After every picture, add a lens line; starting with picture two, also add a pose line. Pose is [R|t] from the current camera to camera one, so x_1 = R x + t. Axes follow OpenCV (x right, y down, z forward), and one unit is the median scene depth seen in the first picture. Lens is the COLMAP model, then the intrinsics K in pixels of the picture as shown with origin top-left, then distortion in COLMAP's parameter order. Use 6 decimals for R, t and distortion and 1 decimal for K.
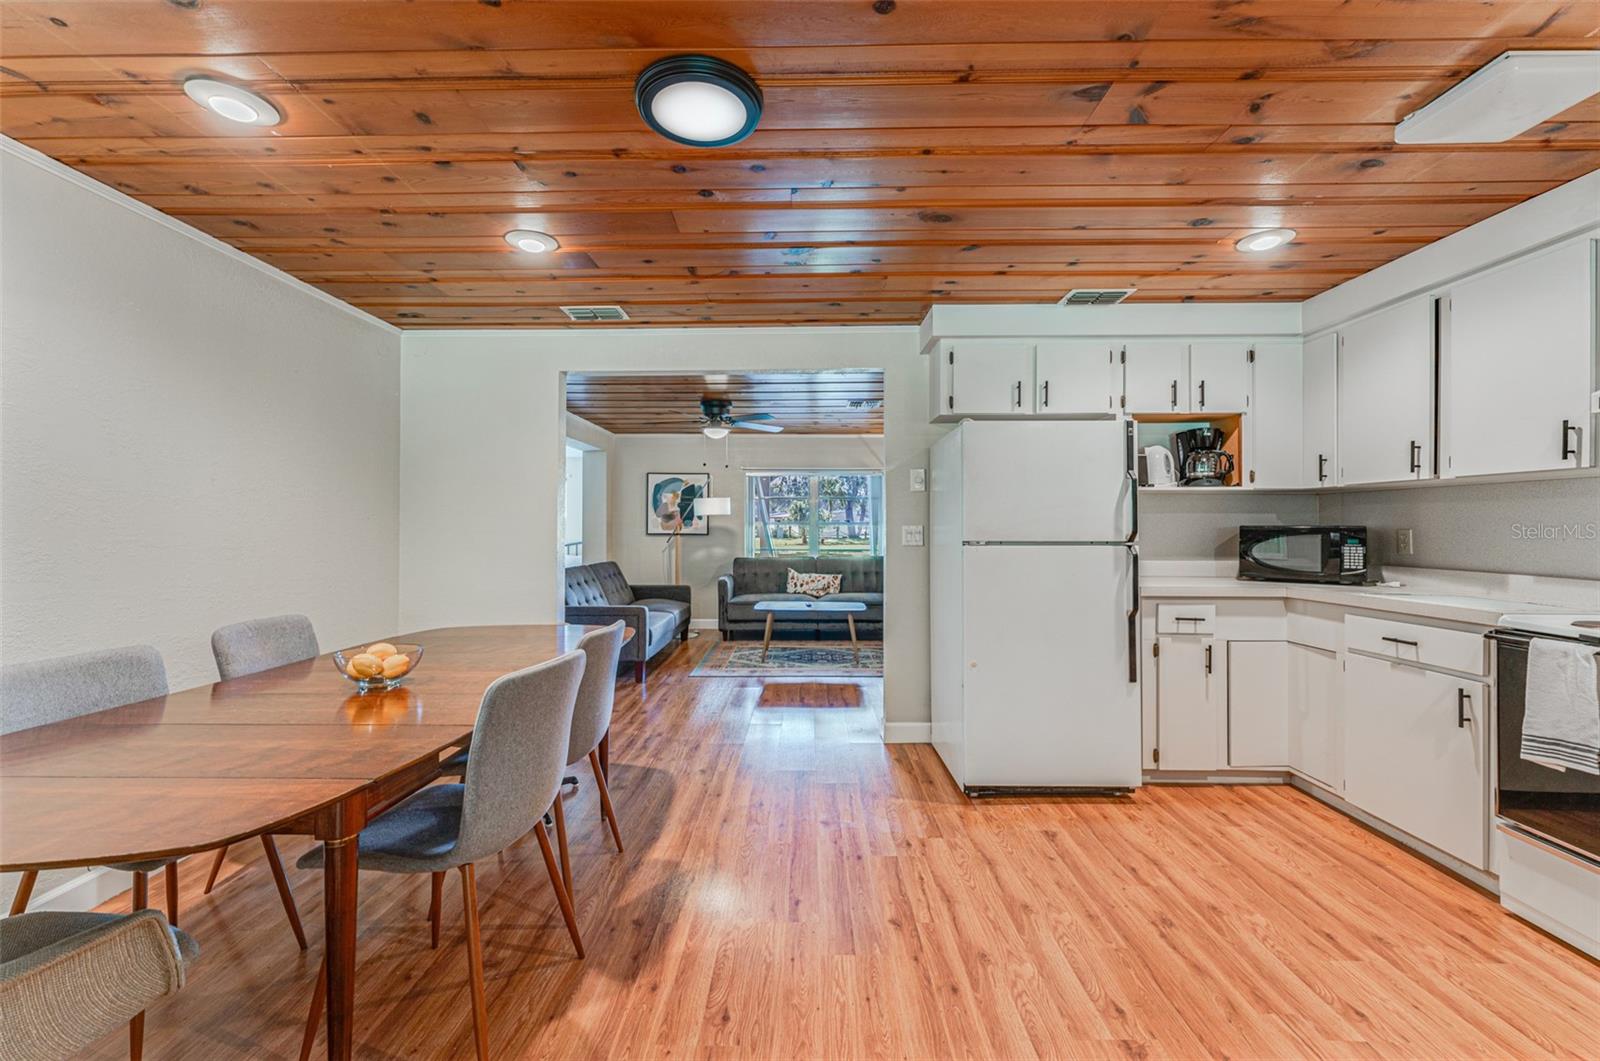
lens RADIAL K [[667.8, 0, 804.3], [0, 667.8, 519.1], [0, 0, 1]] dist [0.001714, -0.000203]
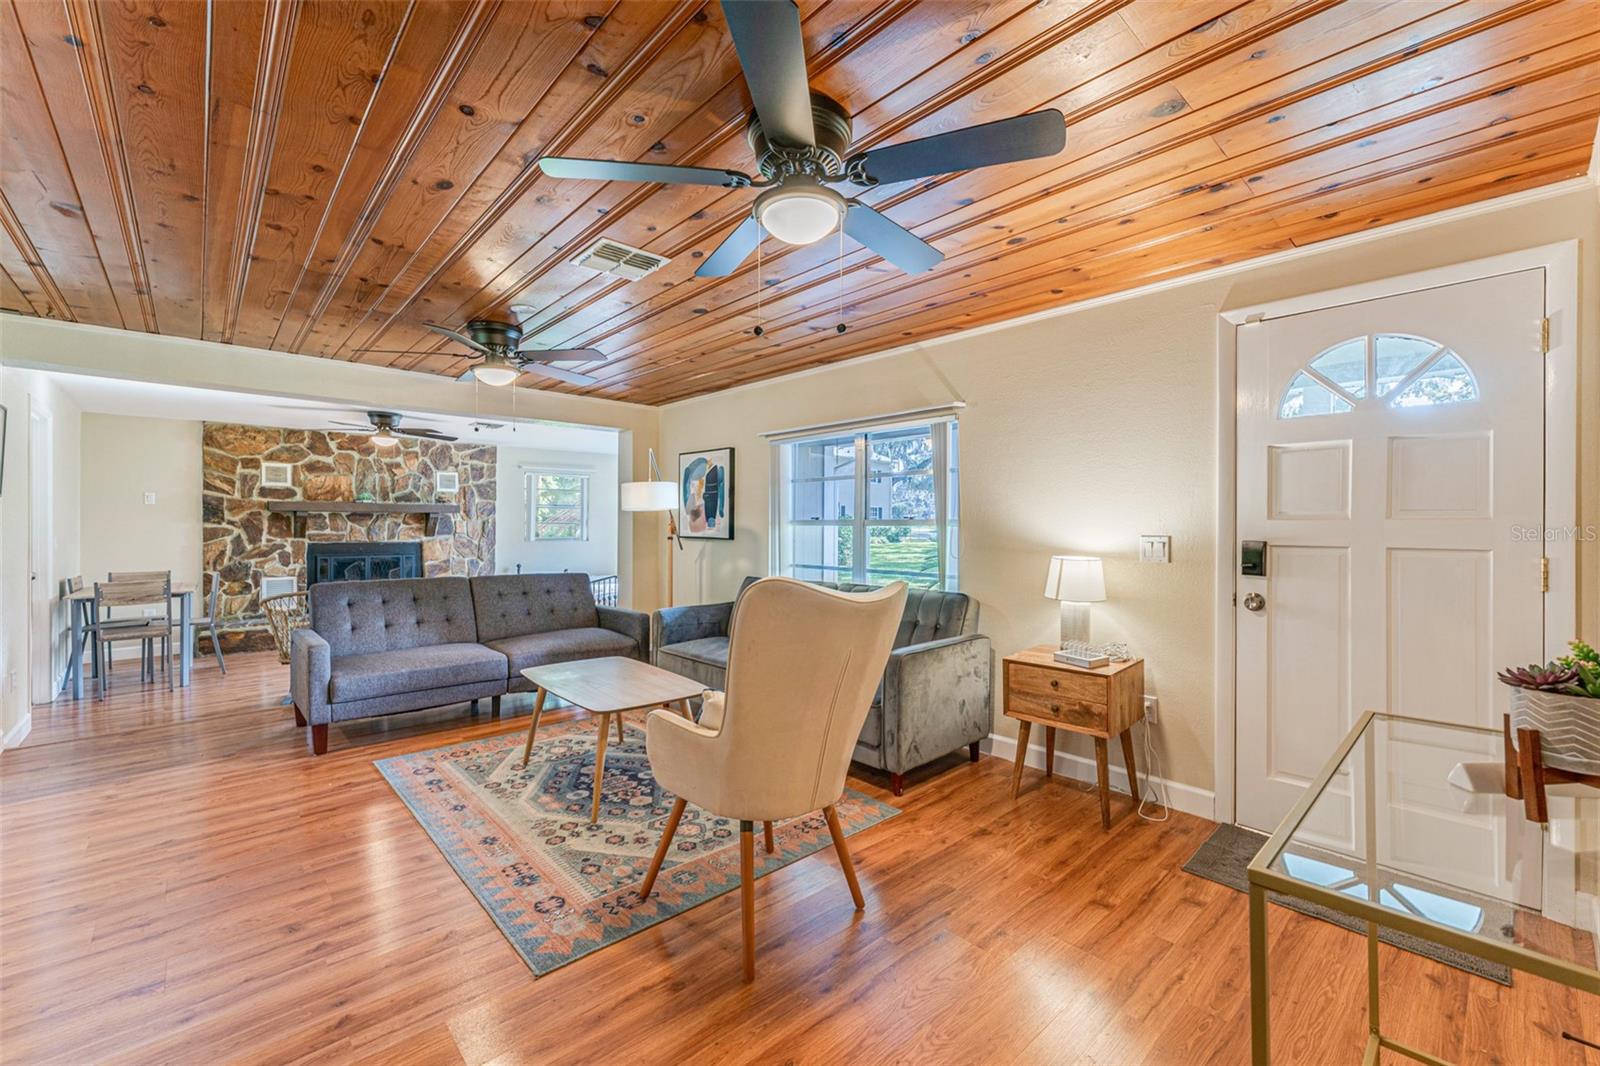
lens RADIAL K [[667.8, 0, 799.7], [0, 667.8, 525.4], [0, 0, 1]] dist [0.001714, -0.000203]
pose [[0.675818, 0.003587, -0.737060, 0.930422], [0.005162, 0.999941, 0.009599, 0.008290], [0.737051, -0.010292, 0.675759, 1.413934]]
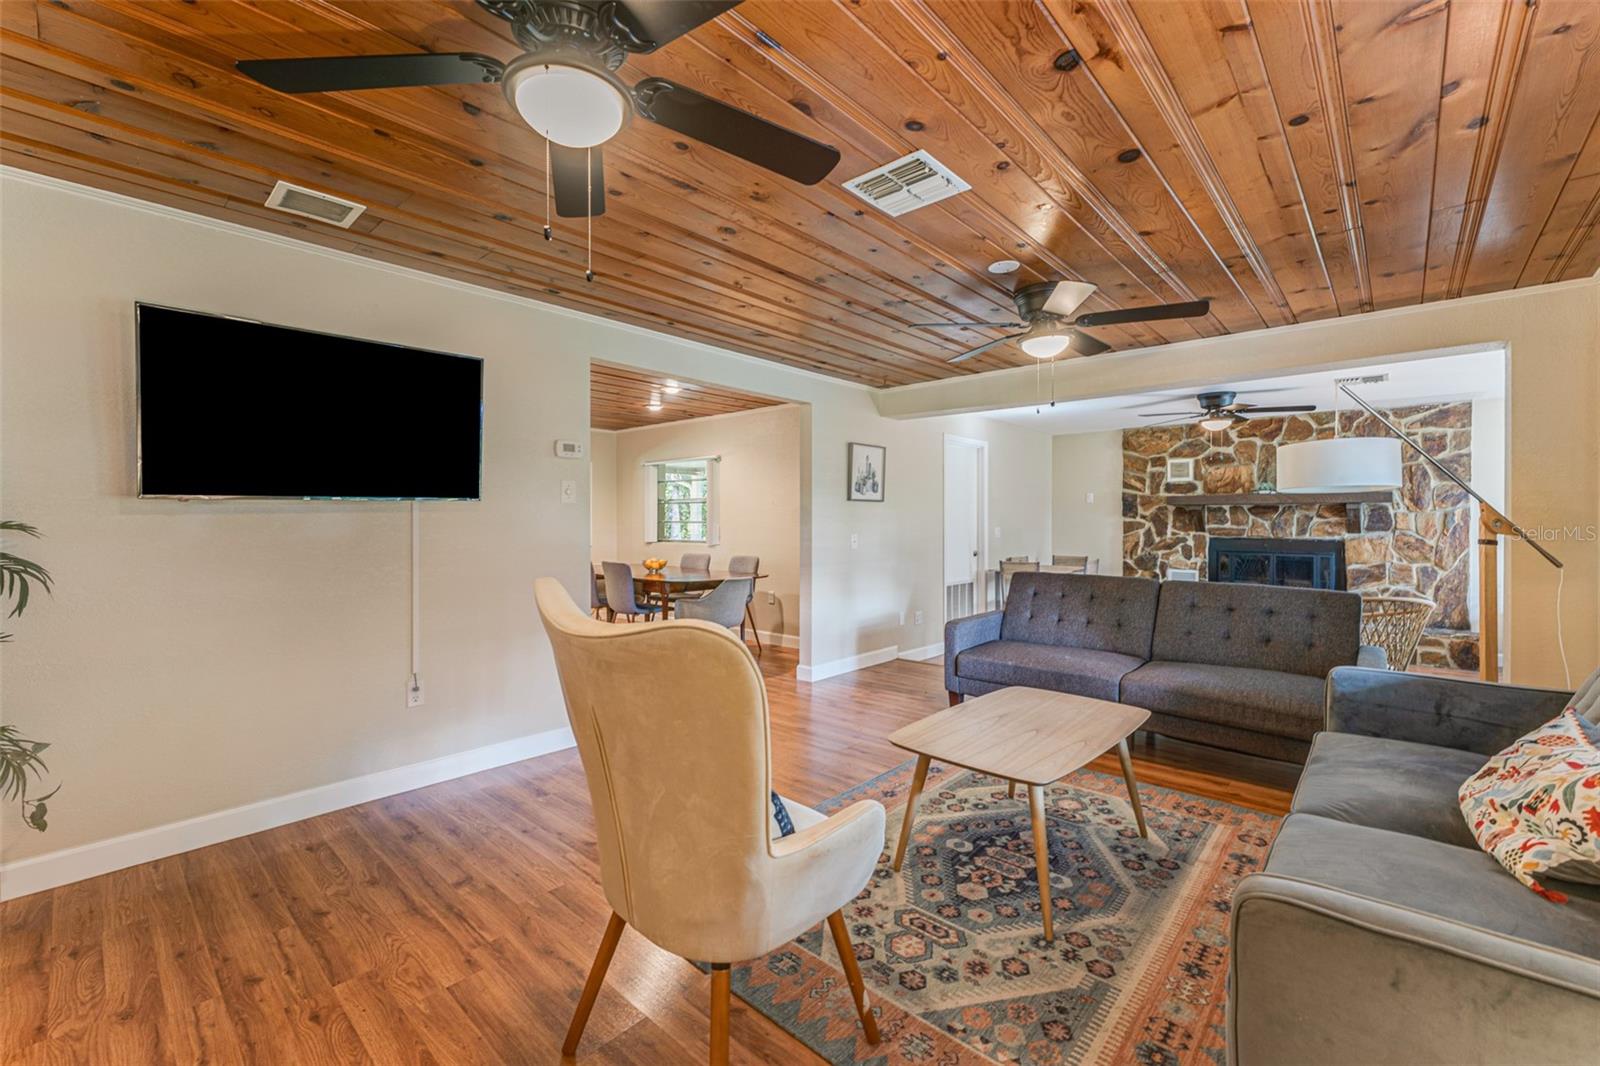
lens RADIAL K [[667.8, 0, 784.2], [0, 667.8, 521.7], [0, 0, 1]] dist [0.001714, -0.000203]
pose [[-0.680806, 0.005341, -0.732444, 0.734830], [0.010674, 0.999940, -0.002630, 0.019876], [0.732386, -0.009608, -0.680822, 2.178145]]
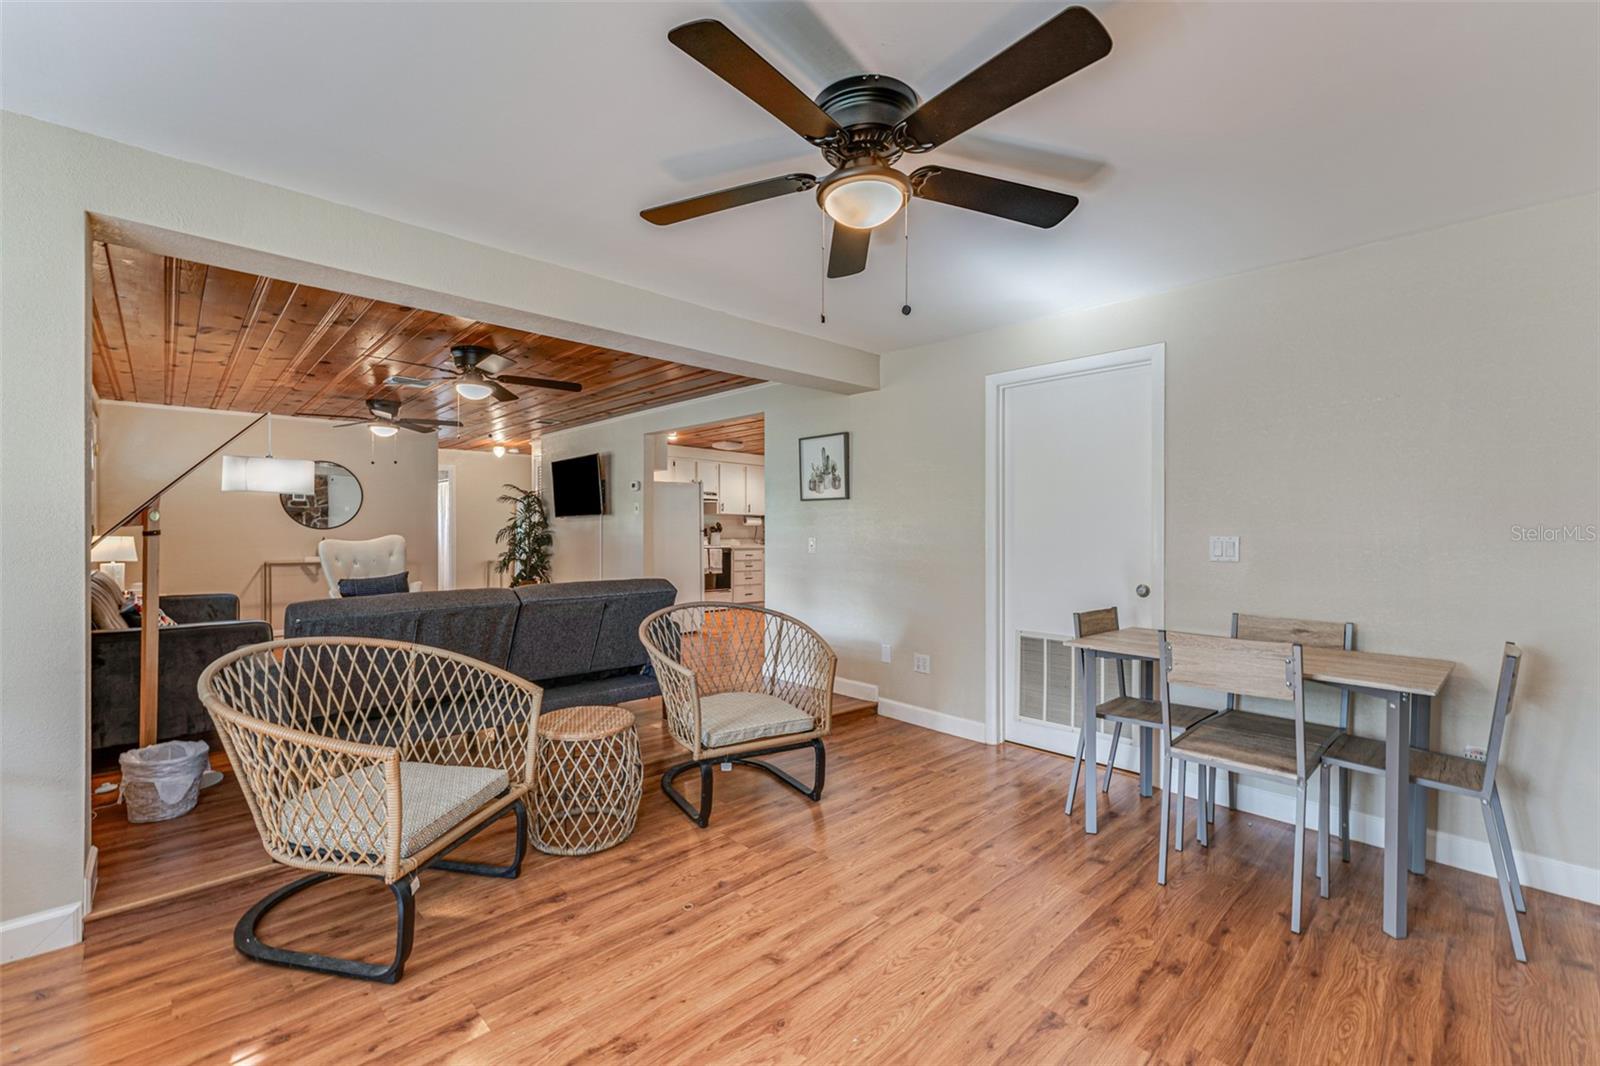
lens RADIAL K [[664.7, 0, 786.8], [0, 664.7, 532.3], [0, 0, 1]] dist [0.000972, 0.000063]
pose [[-0.685078, -0.002245, 0.728466, -1.599466], [-0.008997, 0.999945, -0.005379, 0.045116], [-0.728414, -0.010239, -0.685061, 2.241083]]
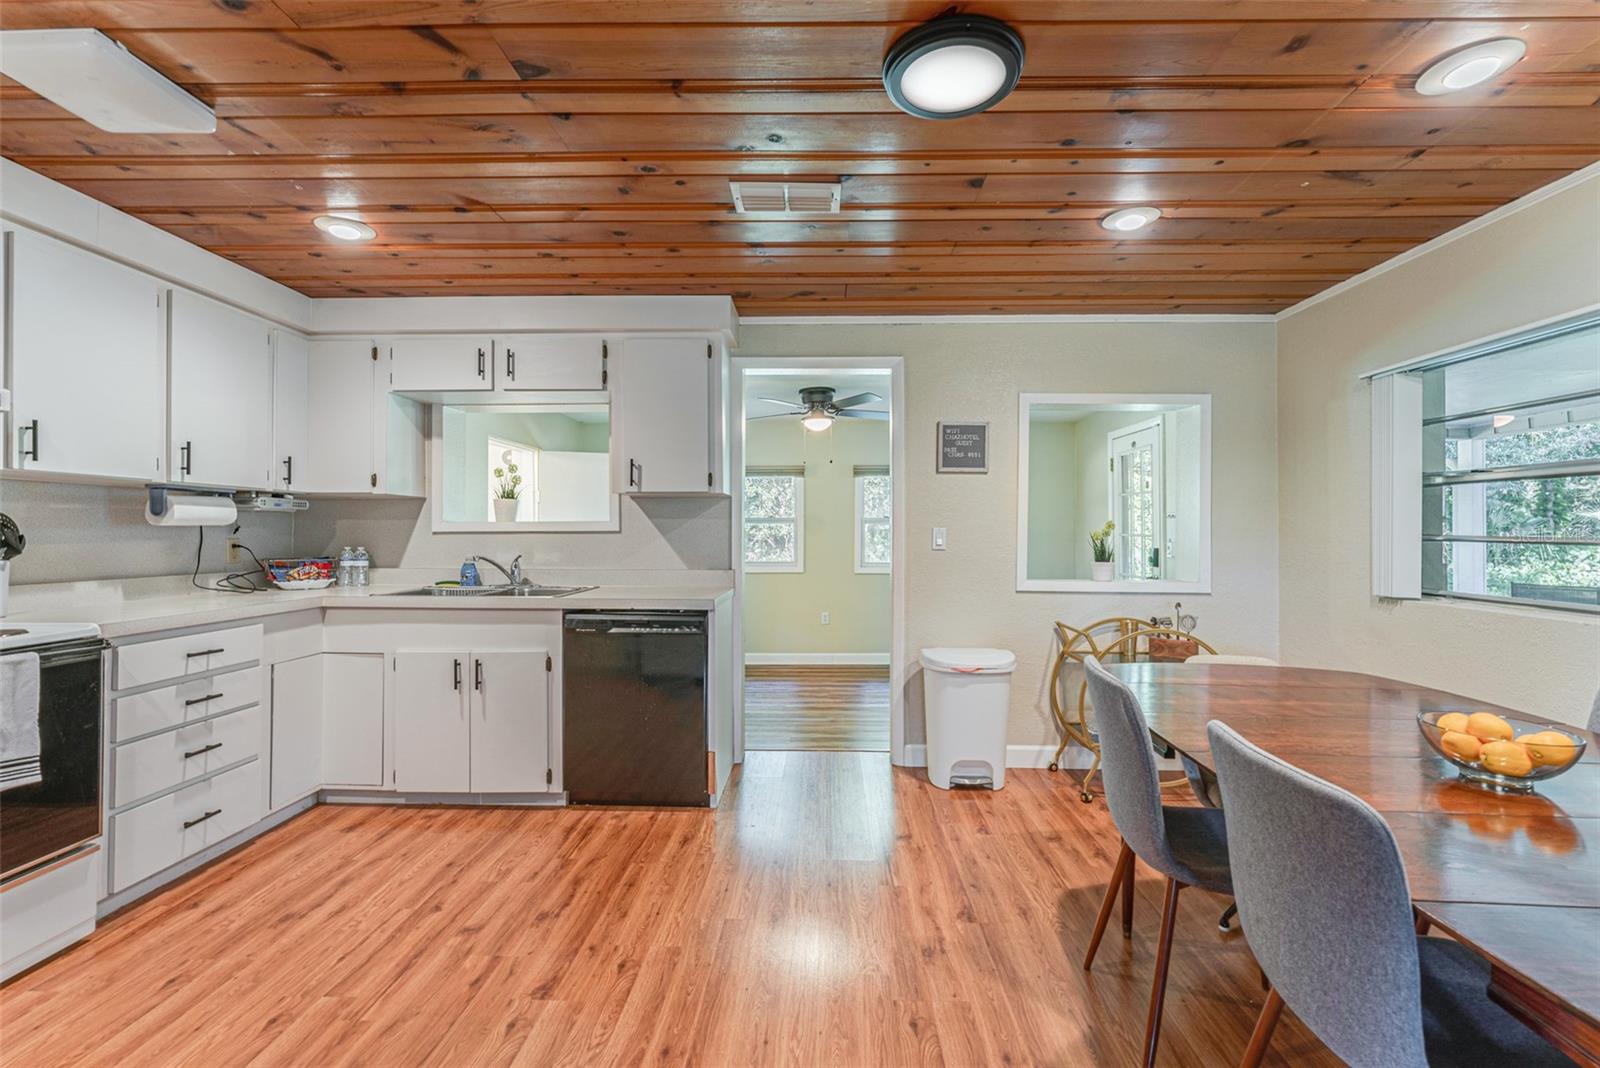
lens RADIAL K [[667.8, 0, 800.4], [0, 667.8, 524.2], [0, 0, 1]] dist [0.001714, -0.000203]
pose [[-0.999473, -0.001683, 0.032417, 0.010148], [-0.002408, 0.999747, -0.022363, 0.012783], [-0.032371, -0.022429, -0.999224, 1.029850]]
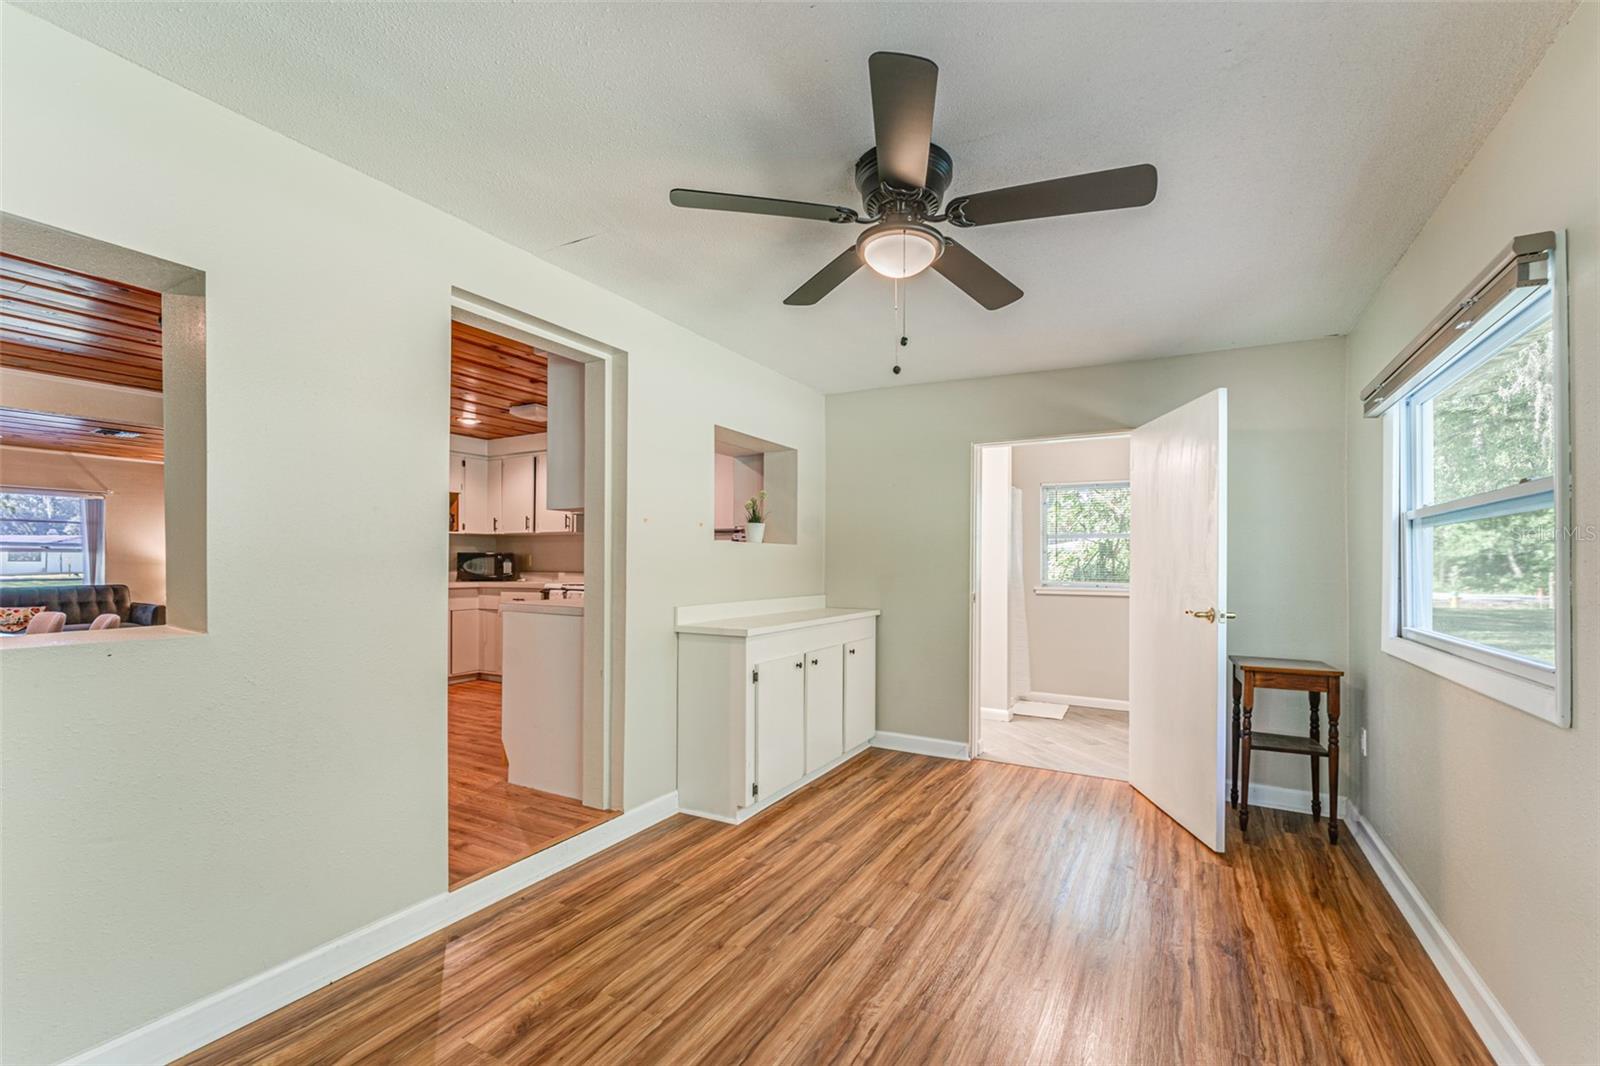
lens RADIAL K [[667.8, 0, 812.4], [0, 667.8, 558.5], [0, 0, 1]] dist [0.001714, -0.000203]
pose [[0.484691, 0.004880, 0.874672, -0.540599], [-0.009371, 0.999956, -0.000386, 0.019135], [-0.874635, -0.008009, 0.484715, -0.836362]]
